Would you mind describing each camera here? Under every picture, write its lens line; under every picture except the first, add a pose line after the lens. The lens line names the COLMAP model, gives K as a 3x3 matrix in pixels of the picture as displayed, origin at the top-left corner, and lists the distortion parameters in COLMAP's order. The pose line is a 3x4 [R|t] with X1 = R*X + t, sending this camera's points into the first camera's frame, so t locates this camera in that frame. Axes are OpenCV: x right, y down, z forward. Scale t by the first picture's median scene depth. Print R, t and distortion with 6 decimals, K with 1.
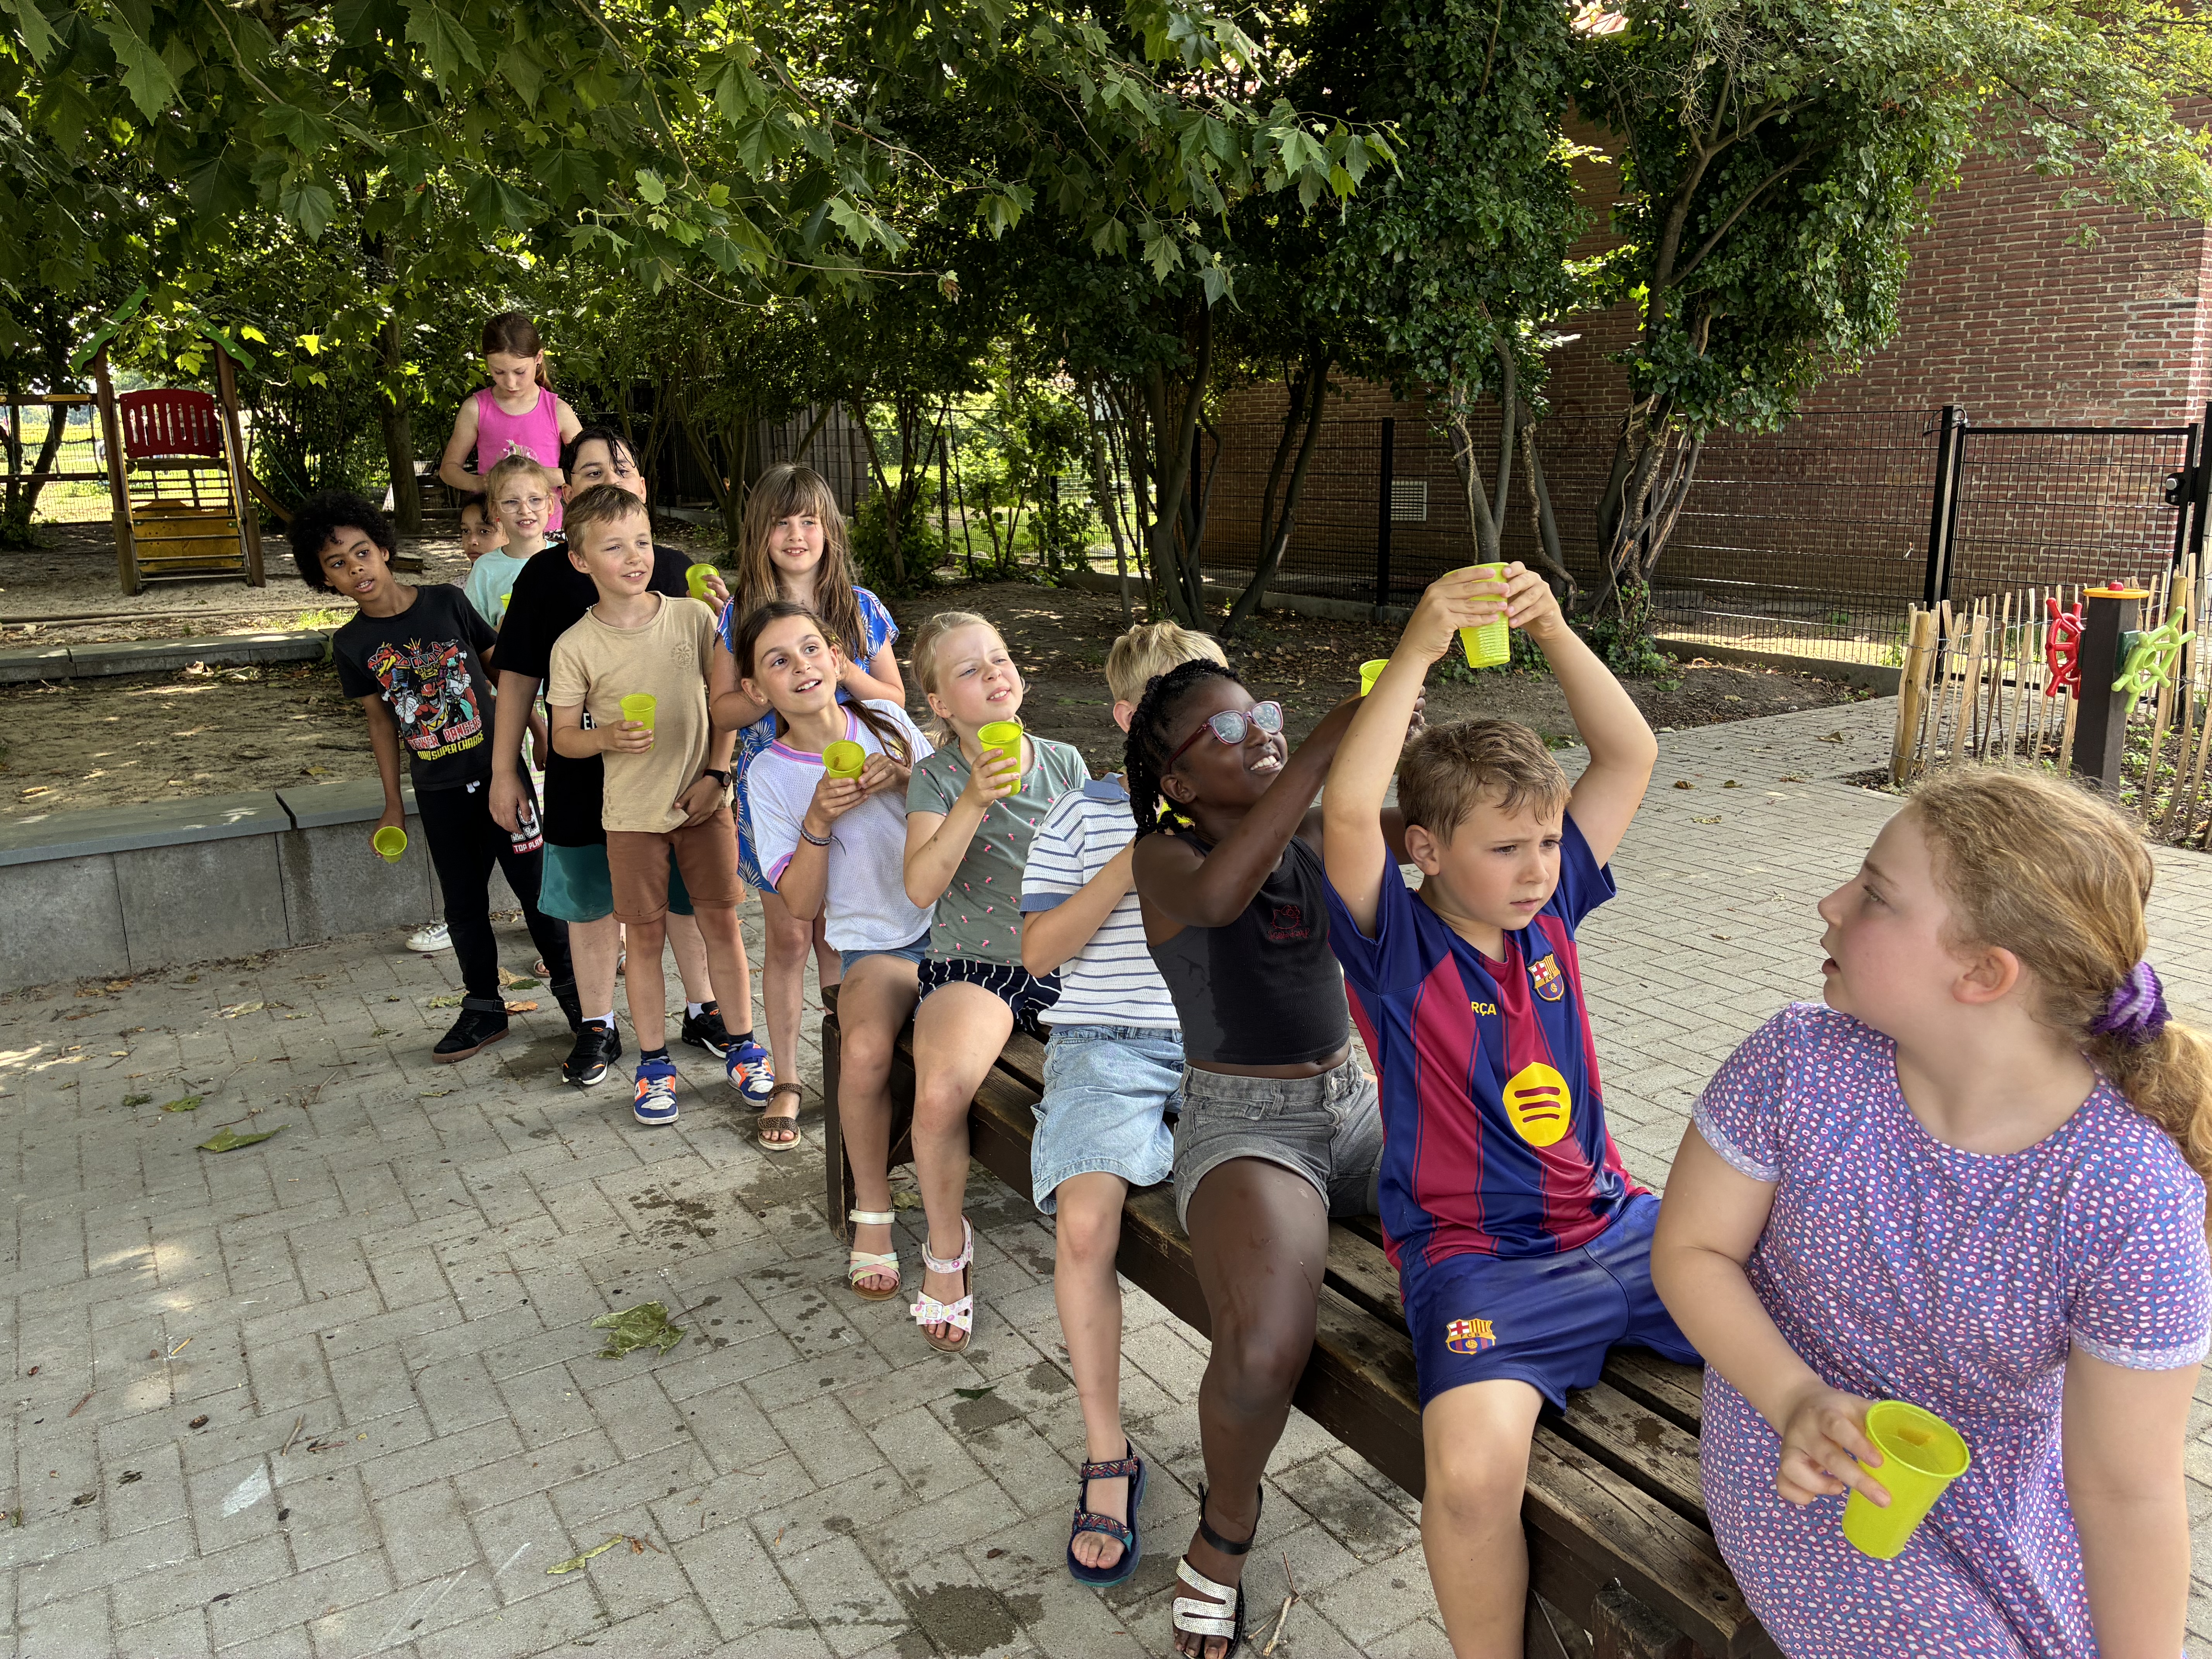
lens RADIAL K [[1674.8, 0, 1094.0], [0, 1674.8, 812.9], [0, 0, 1]] dist [0.064126, -0.086389]
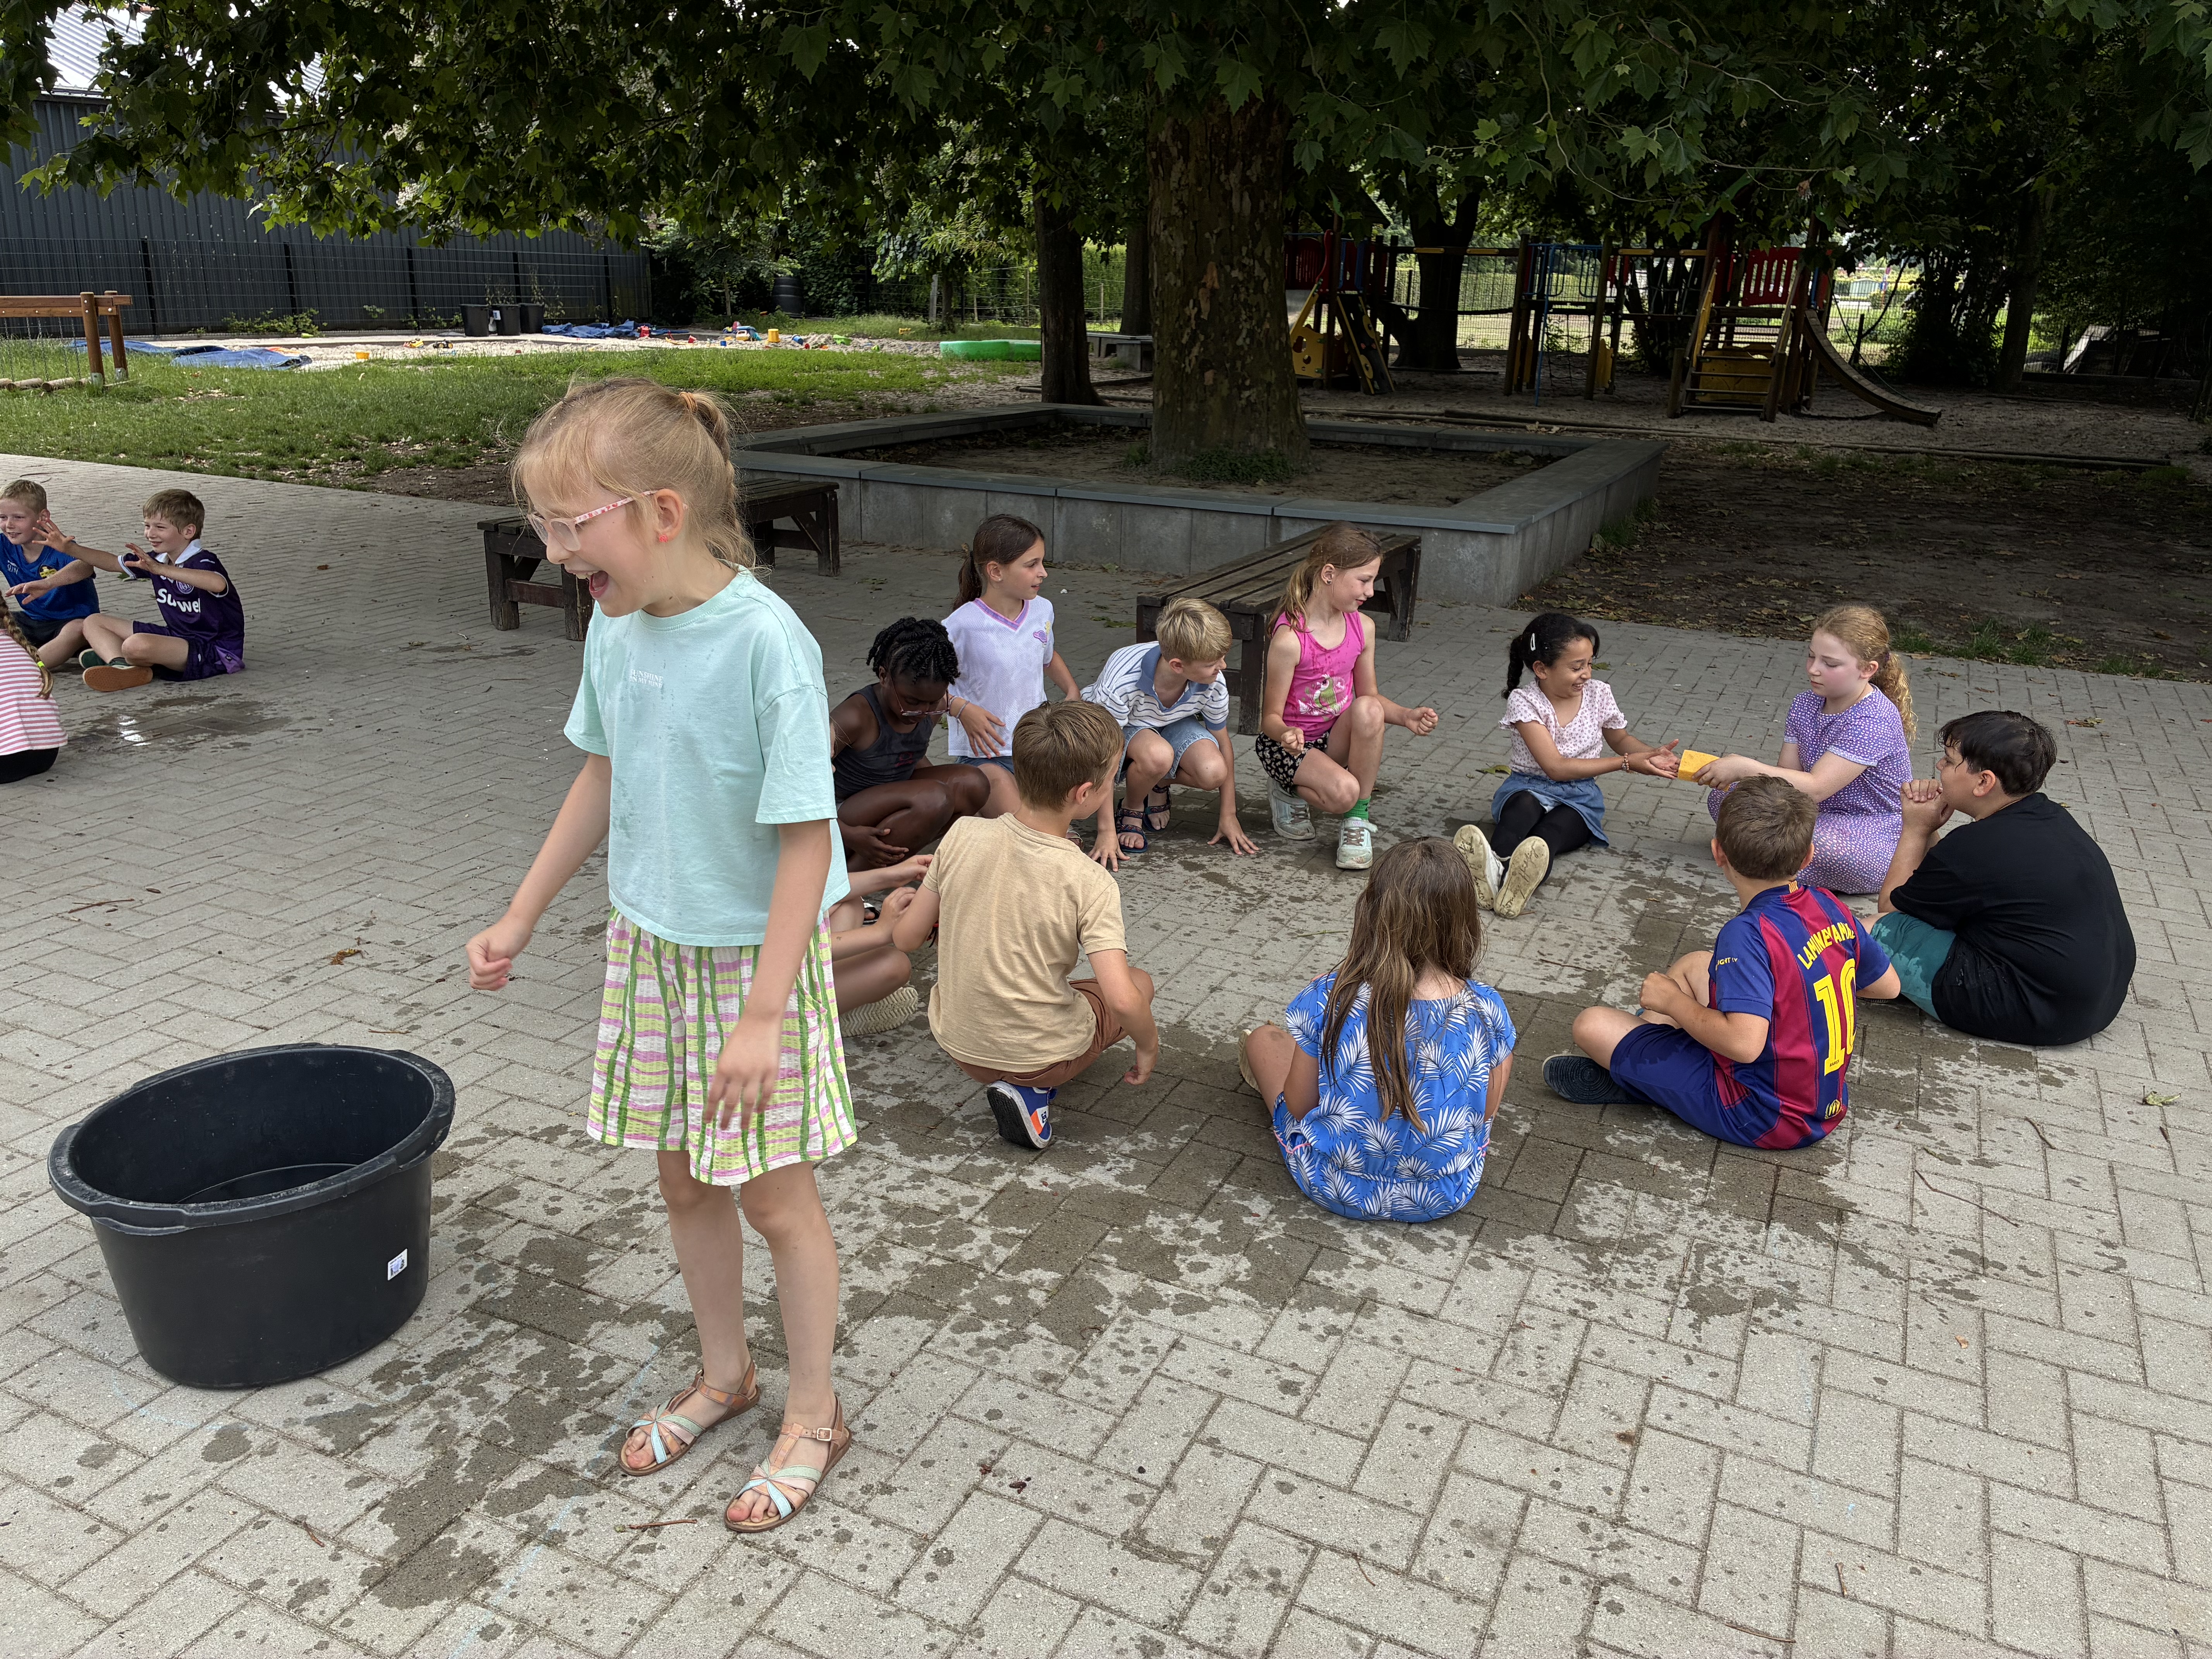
lens RADIAL K [[1665.3, 0, 1106.7], [0, 1665.3, 832.3], [0, 0, 1]] dist [0.104421, -0.123994]
pose [[0.551543, 0.299137, -0.778664, 0.479566], [-0.226481, 0.952122, 0.205353, 0.000236], [0.802812, 0.063092, 0.592885, -0.077020]]
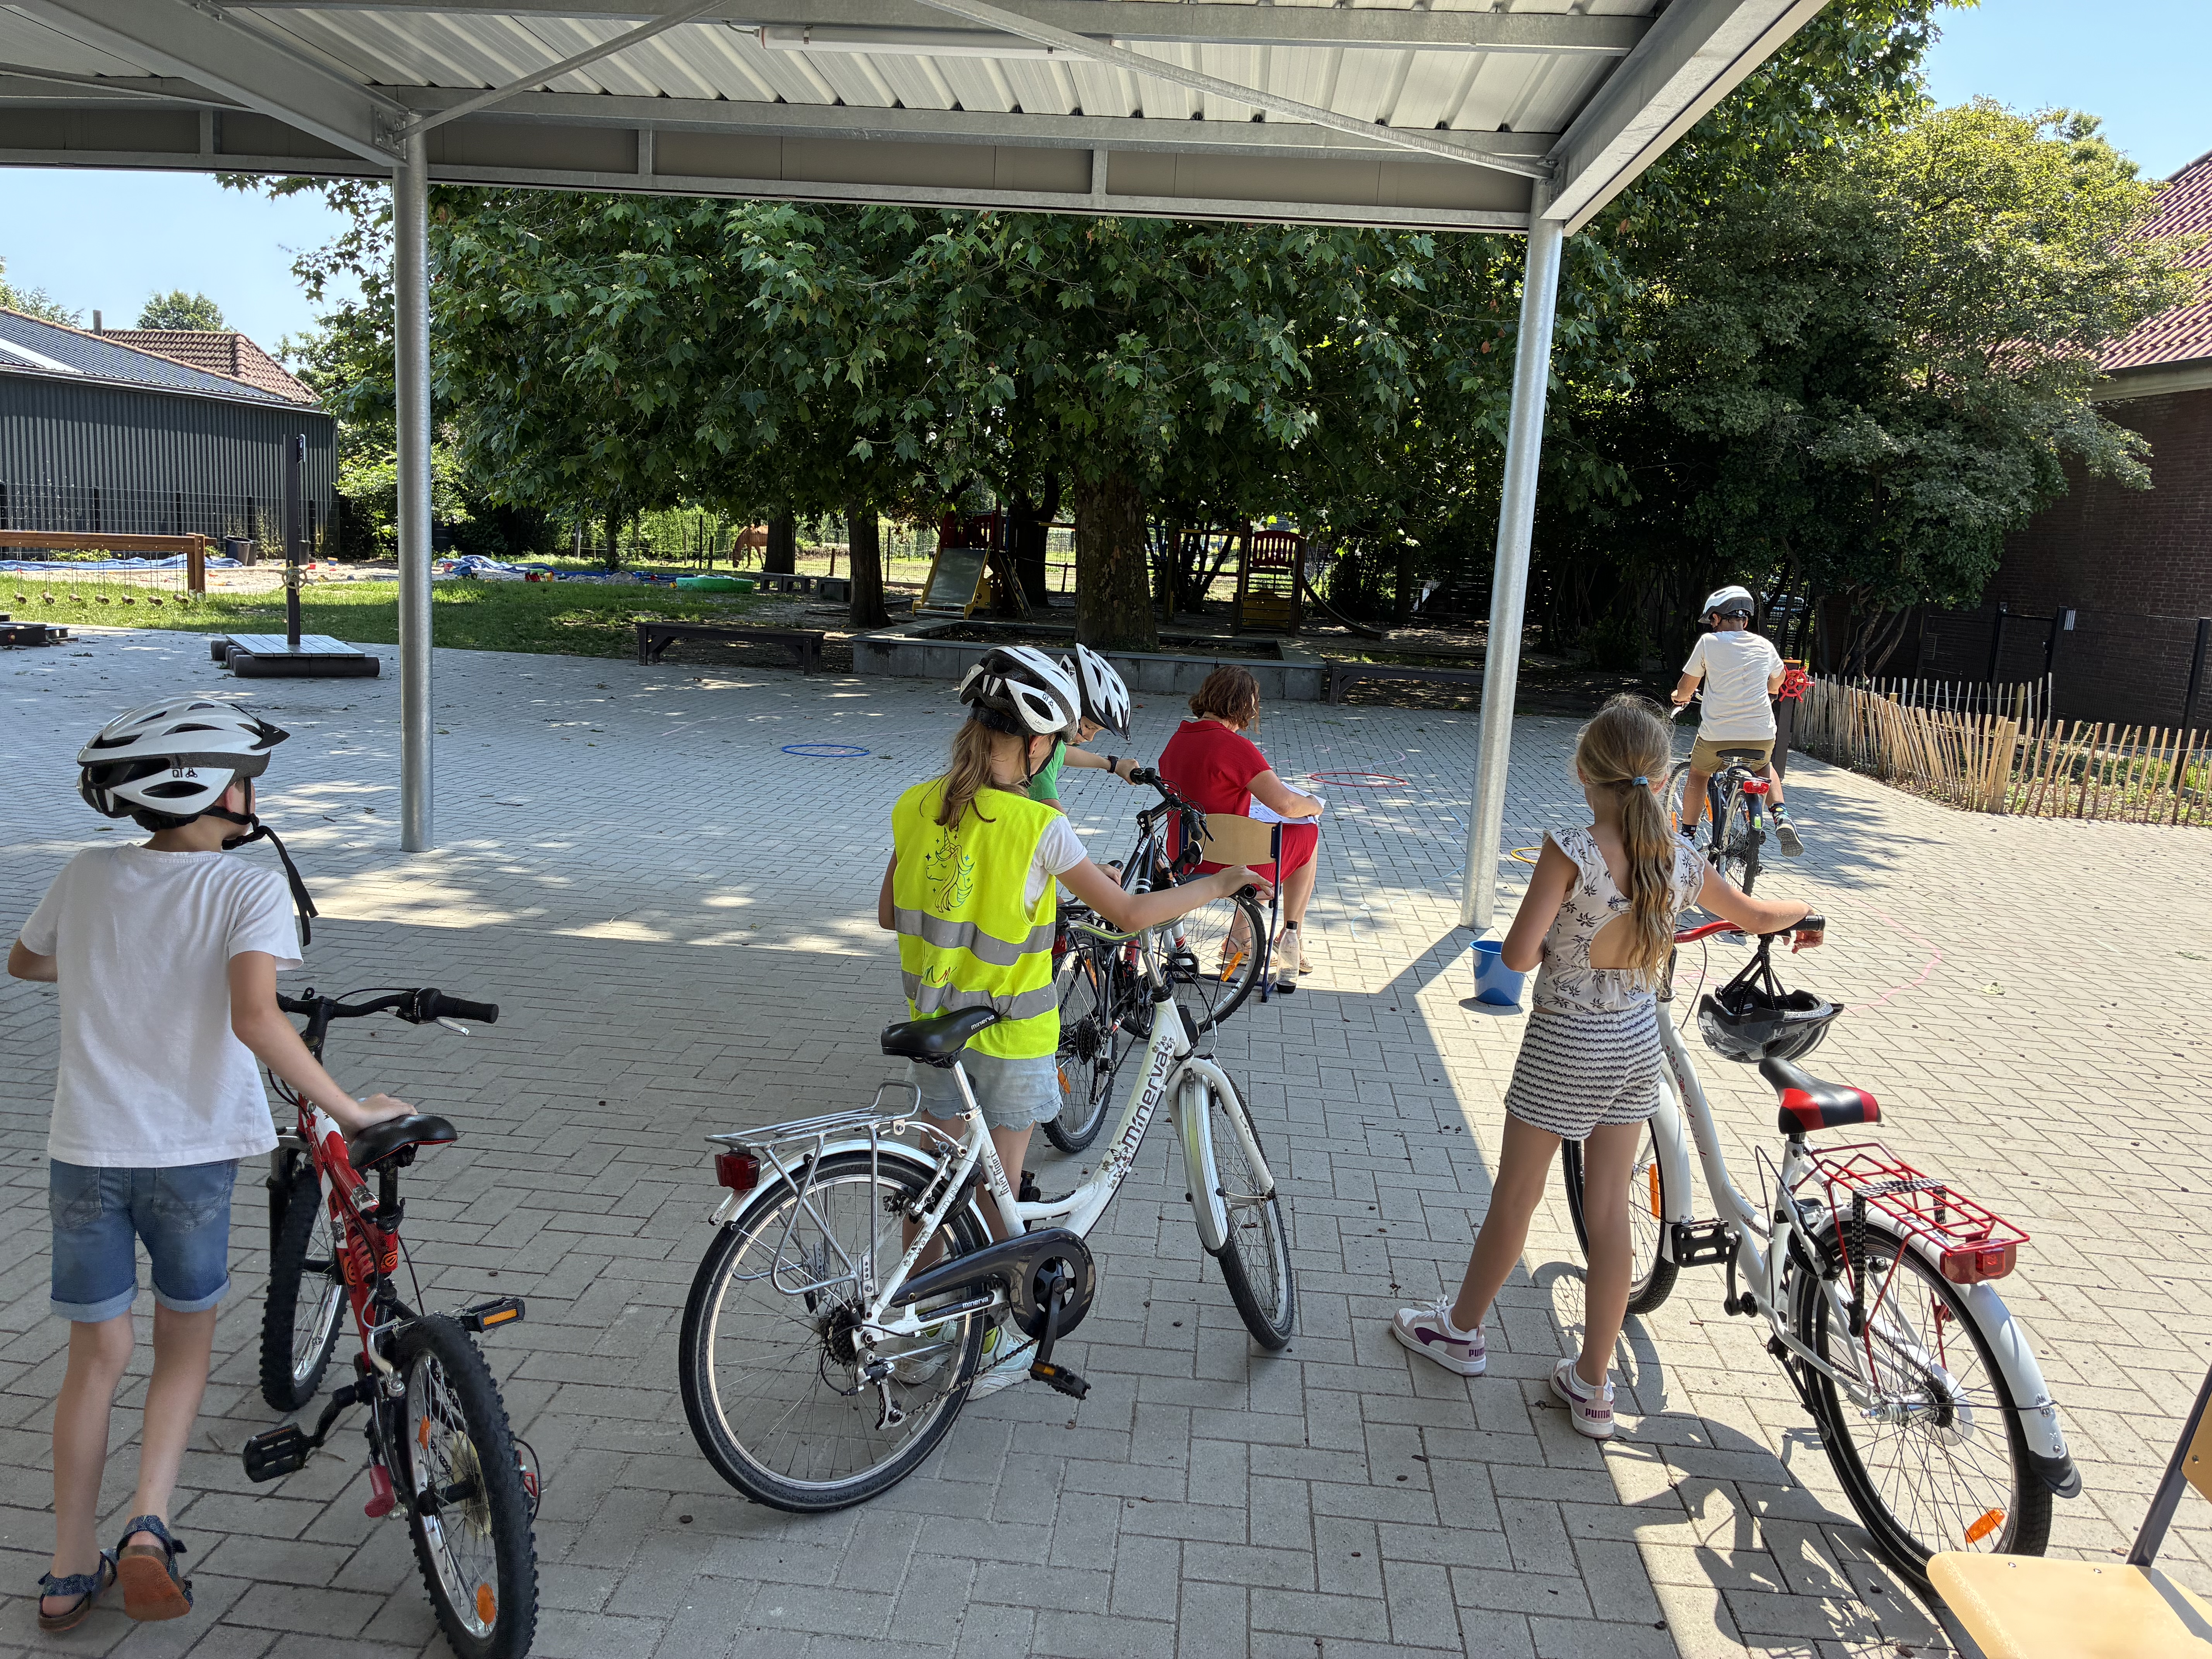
lens RADIAL K [[1687.4, 0, 1072.1], [0, 1687.4, 805.2], [0, 0, 1]] dist [0.077907, -0.105238]
pose [[0.793339, 0.158282, -0.587844, 0.838044], [-0.207526, 0.978087, -0.016713, 0.247717], [0.572317, 0.135252, 0.808802, -1.195630]]
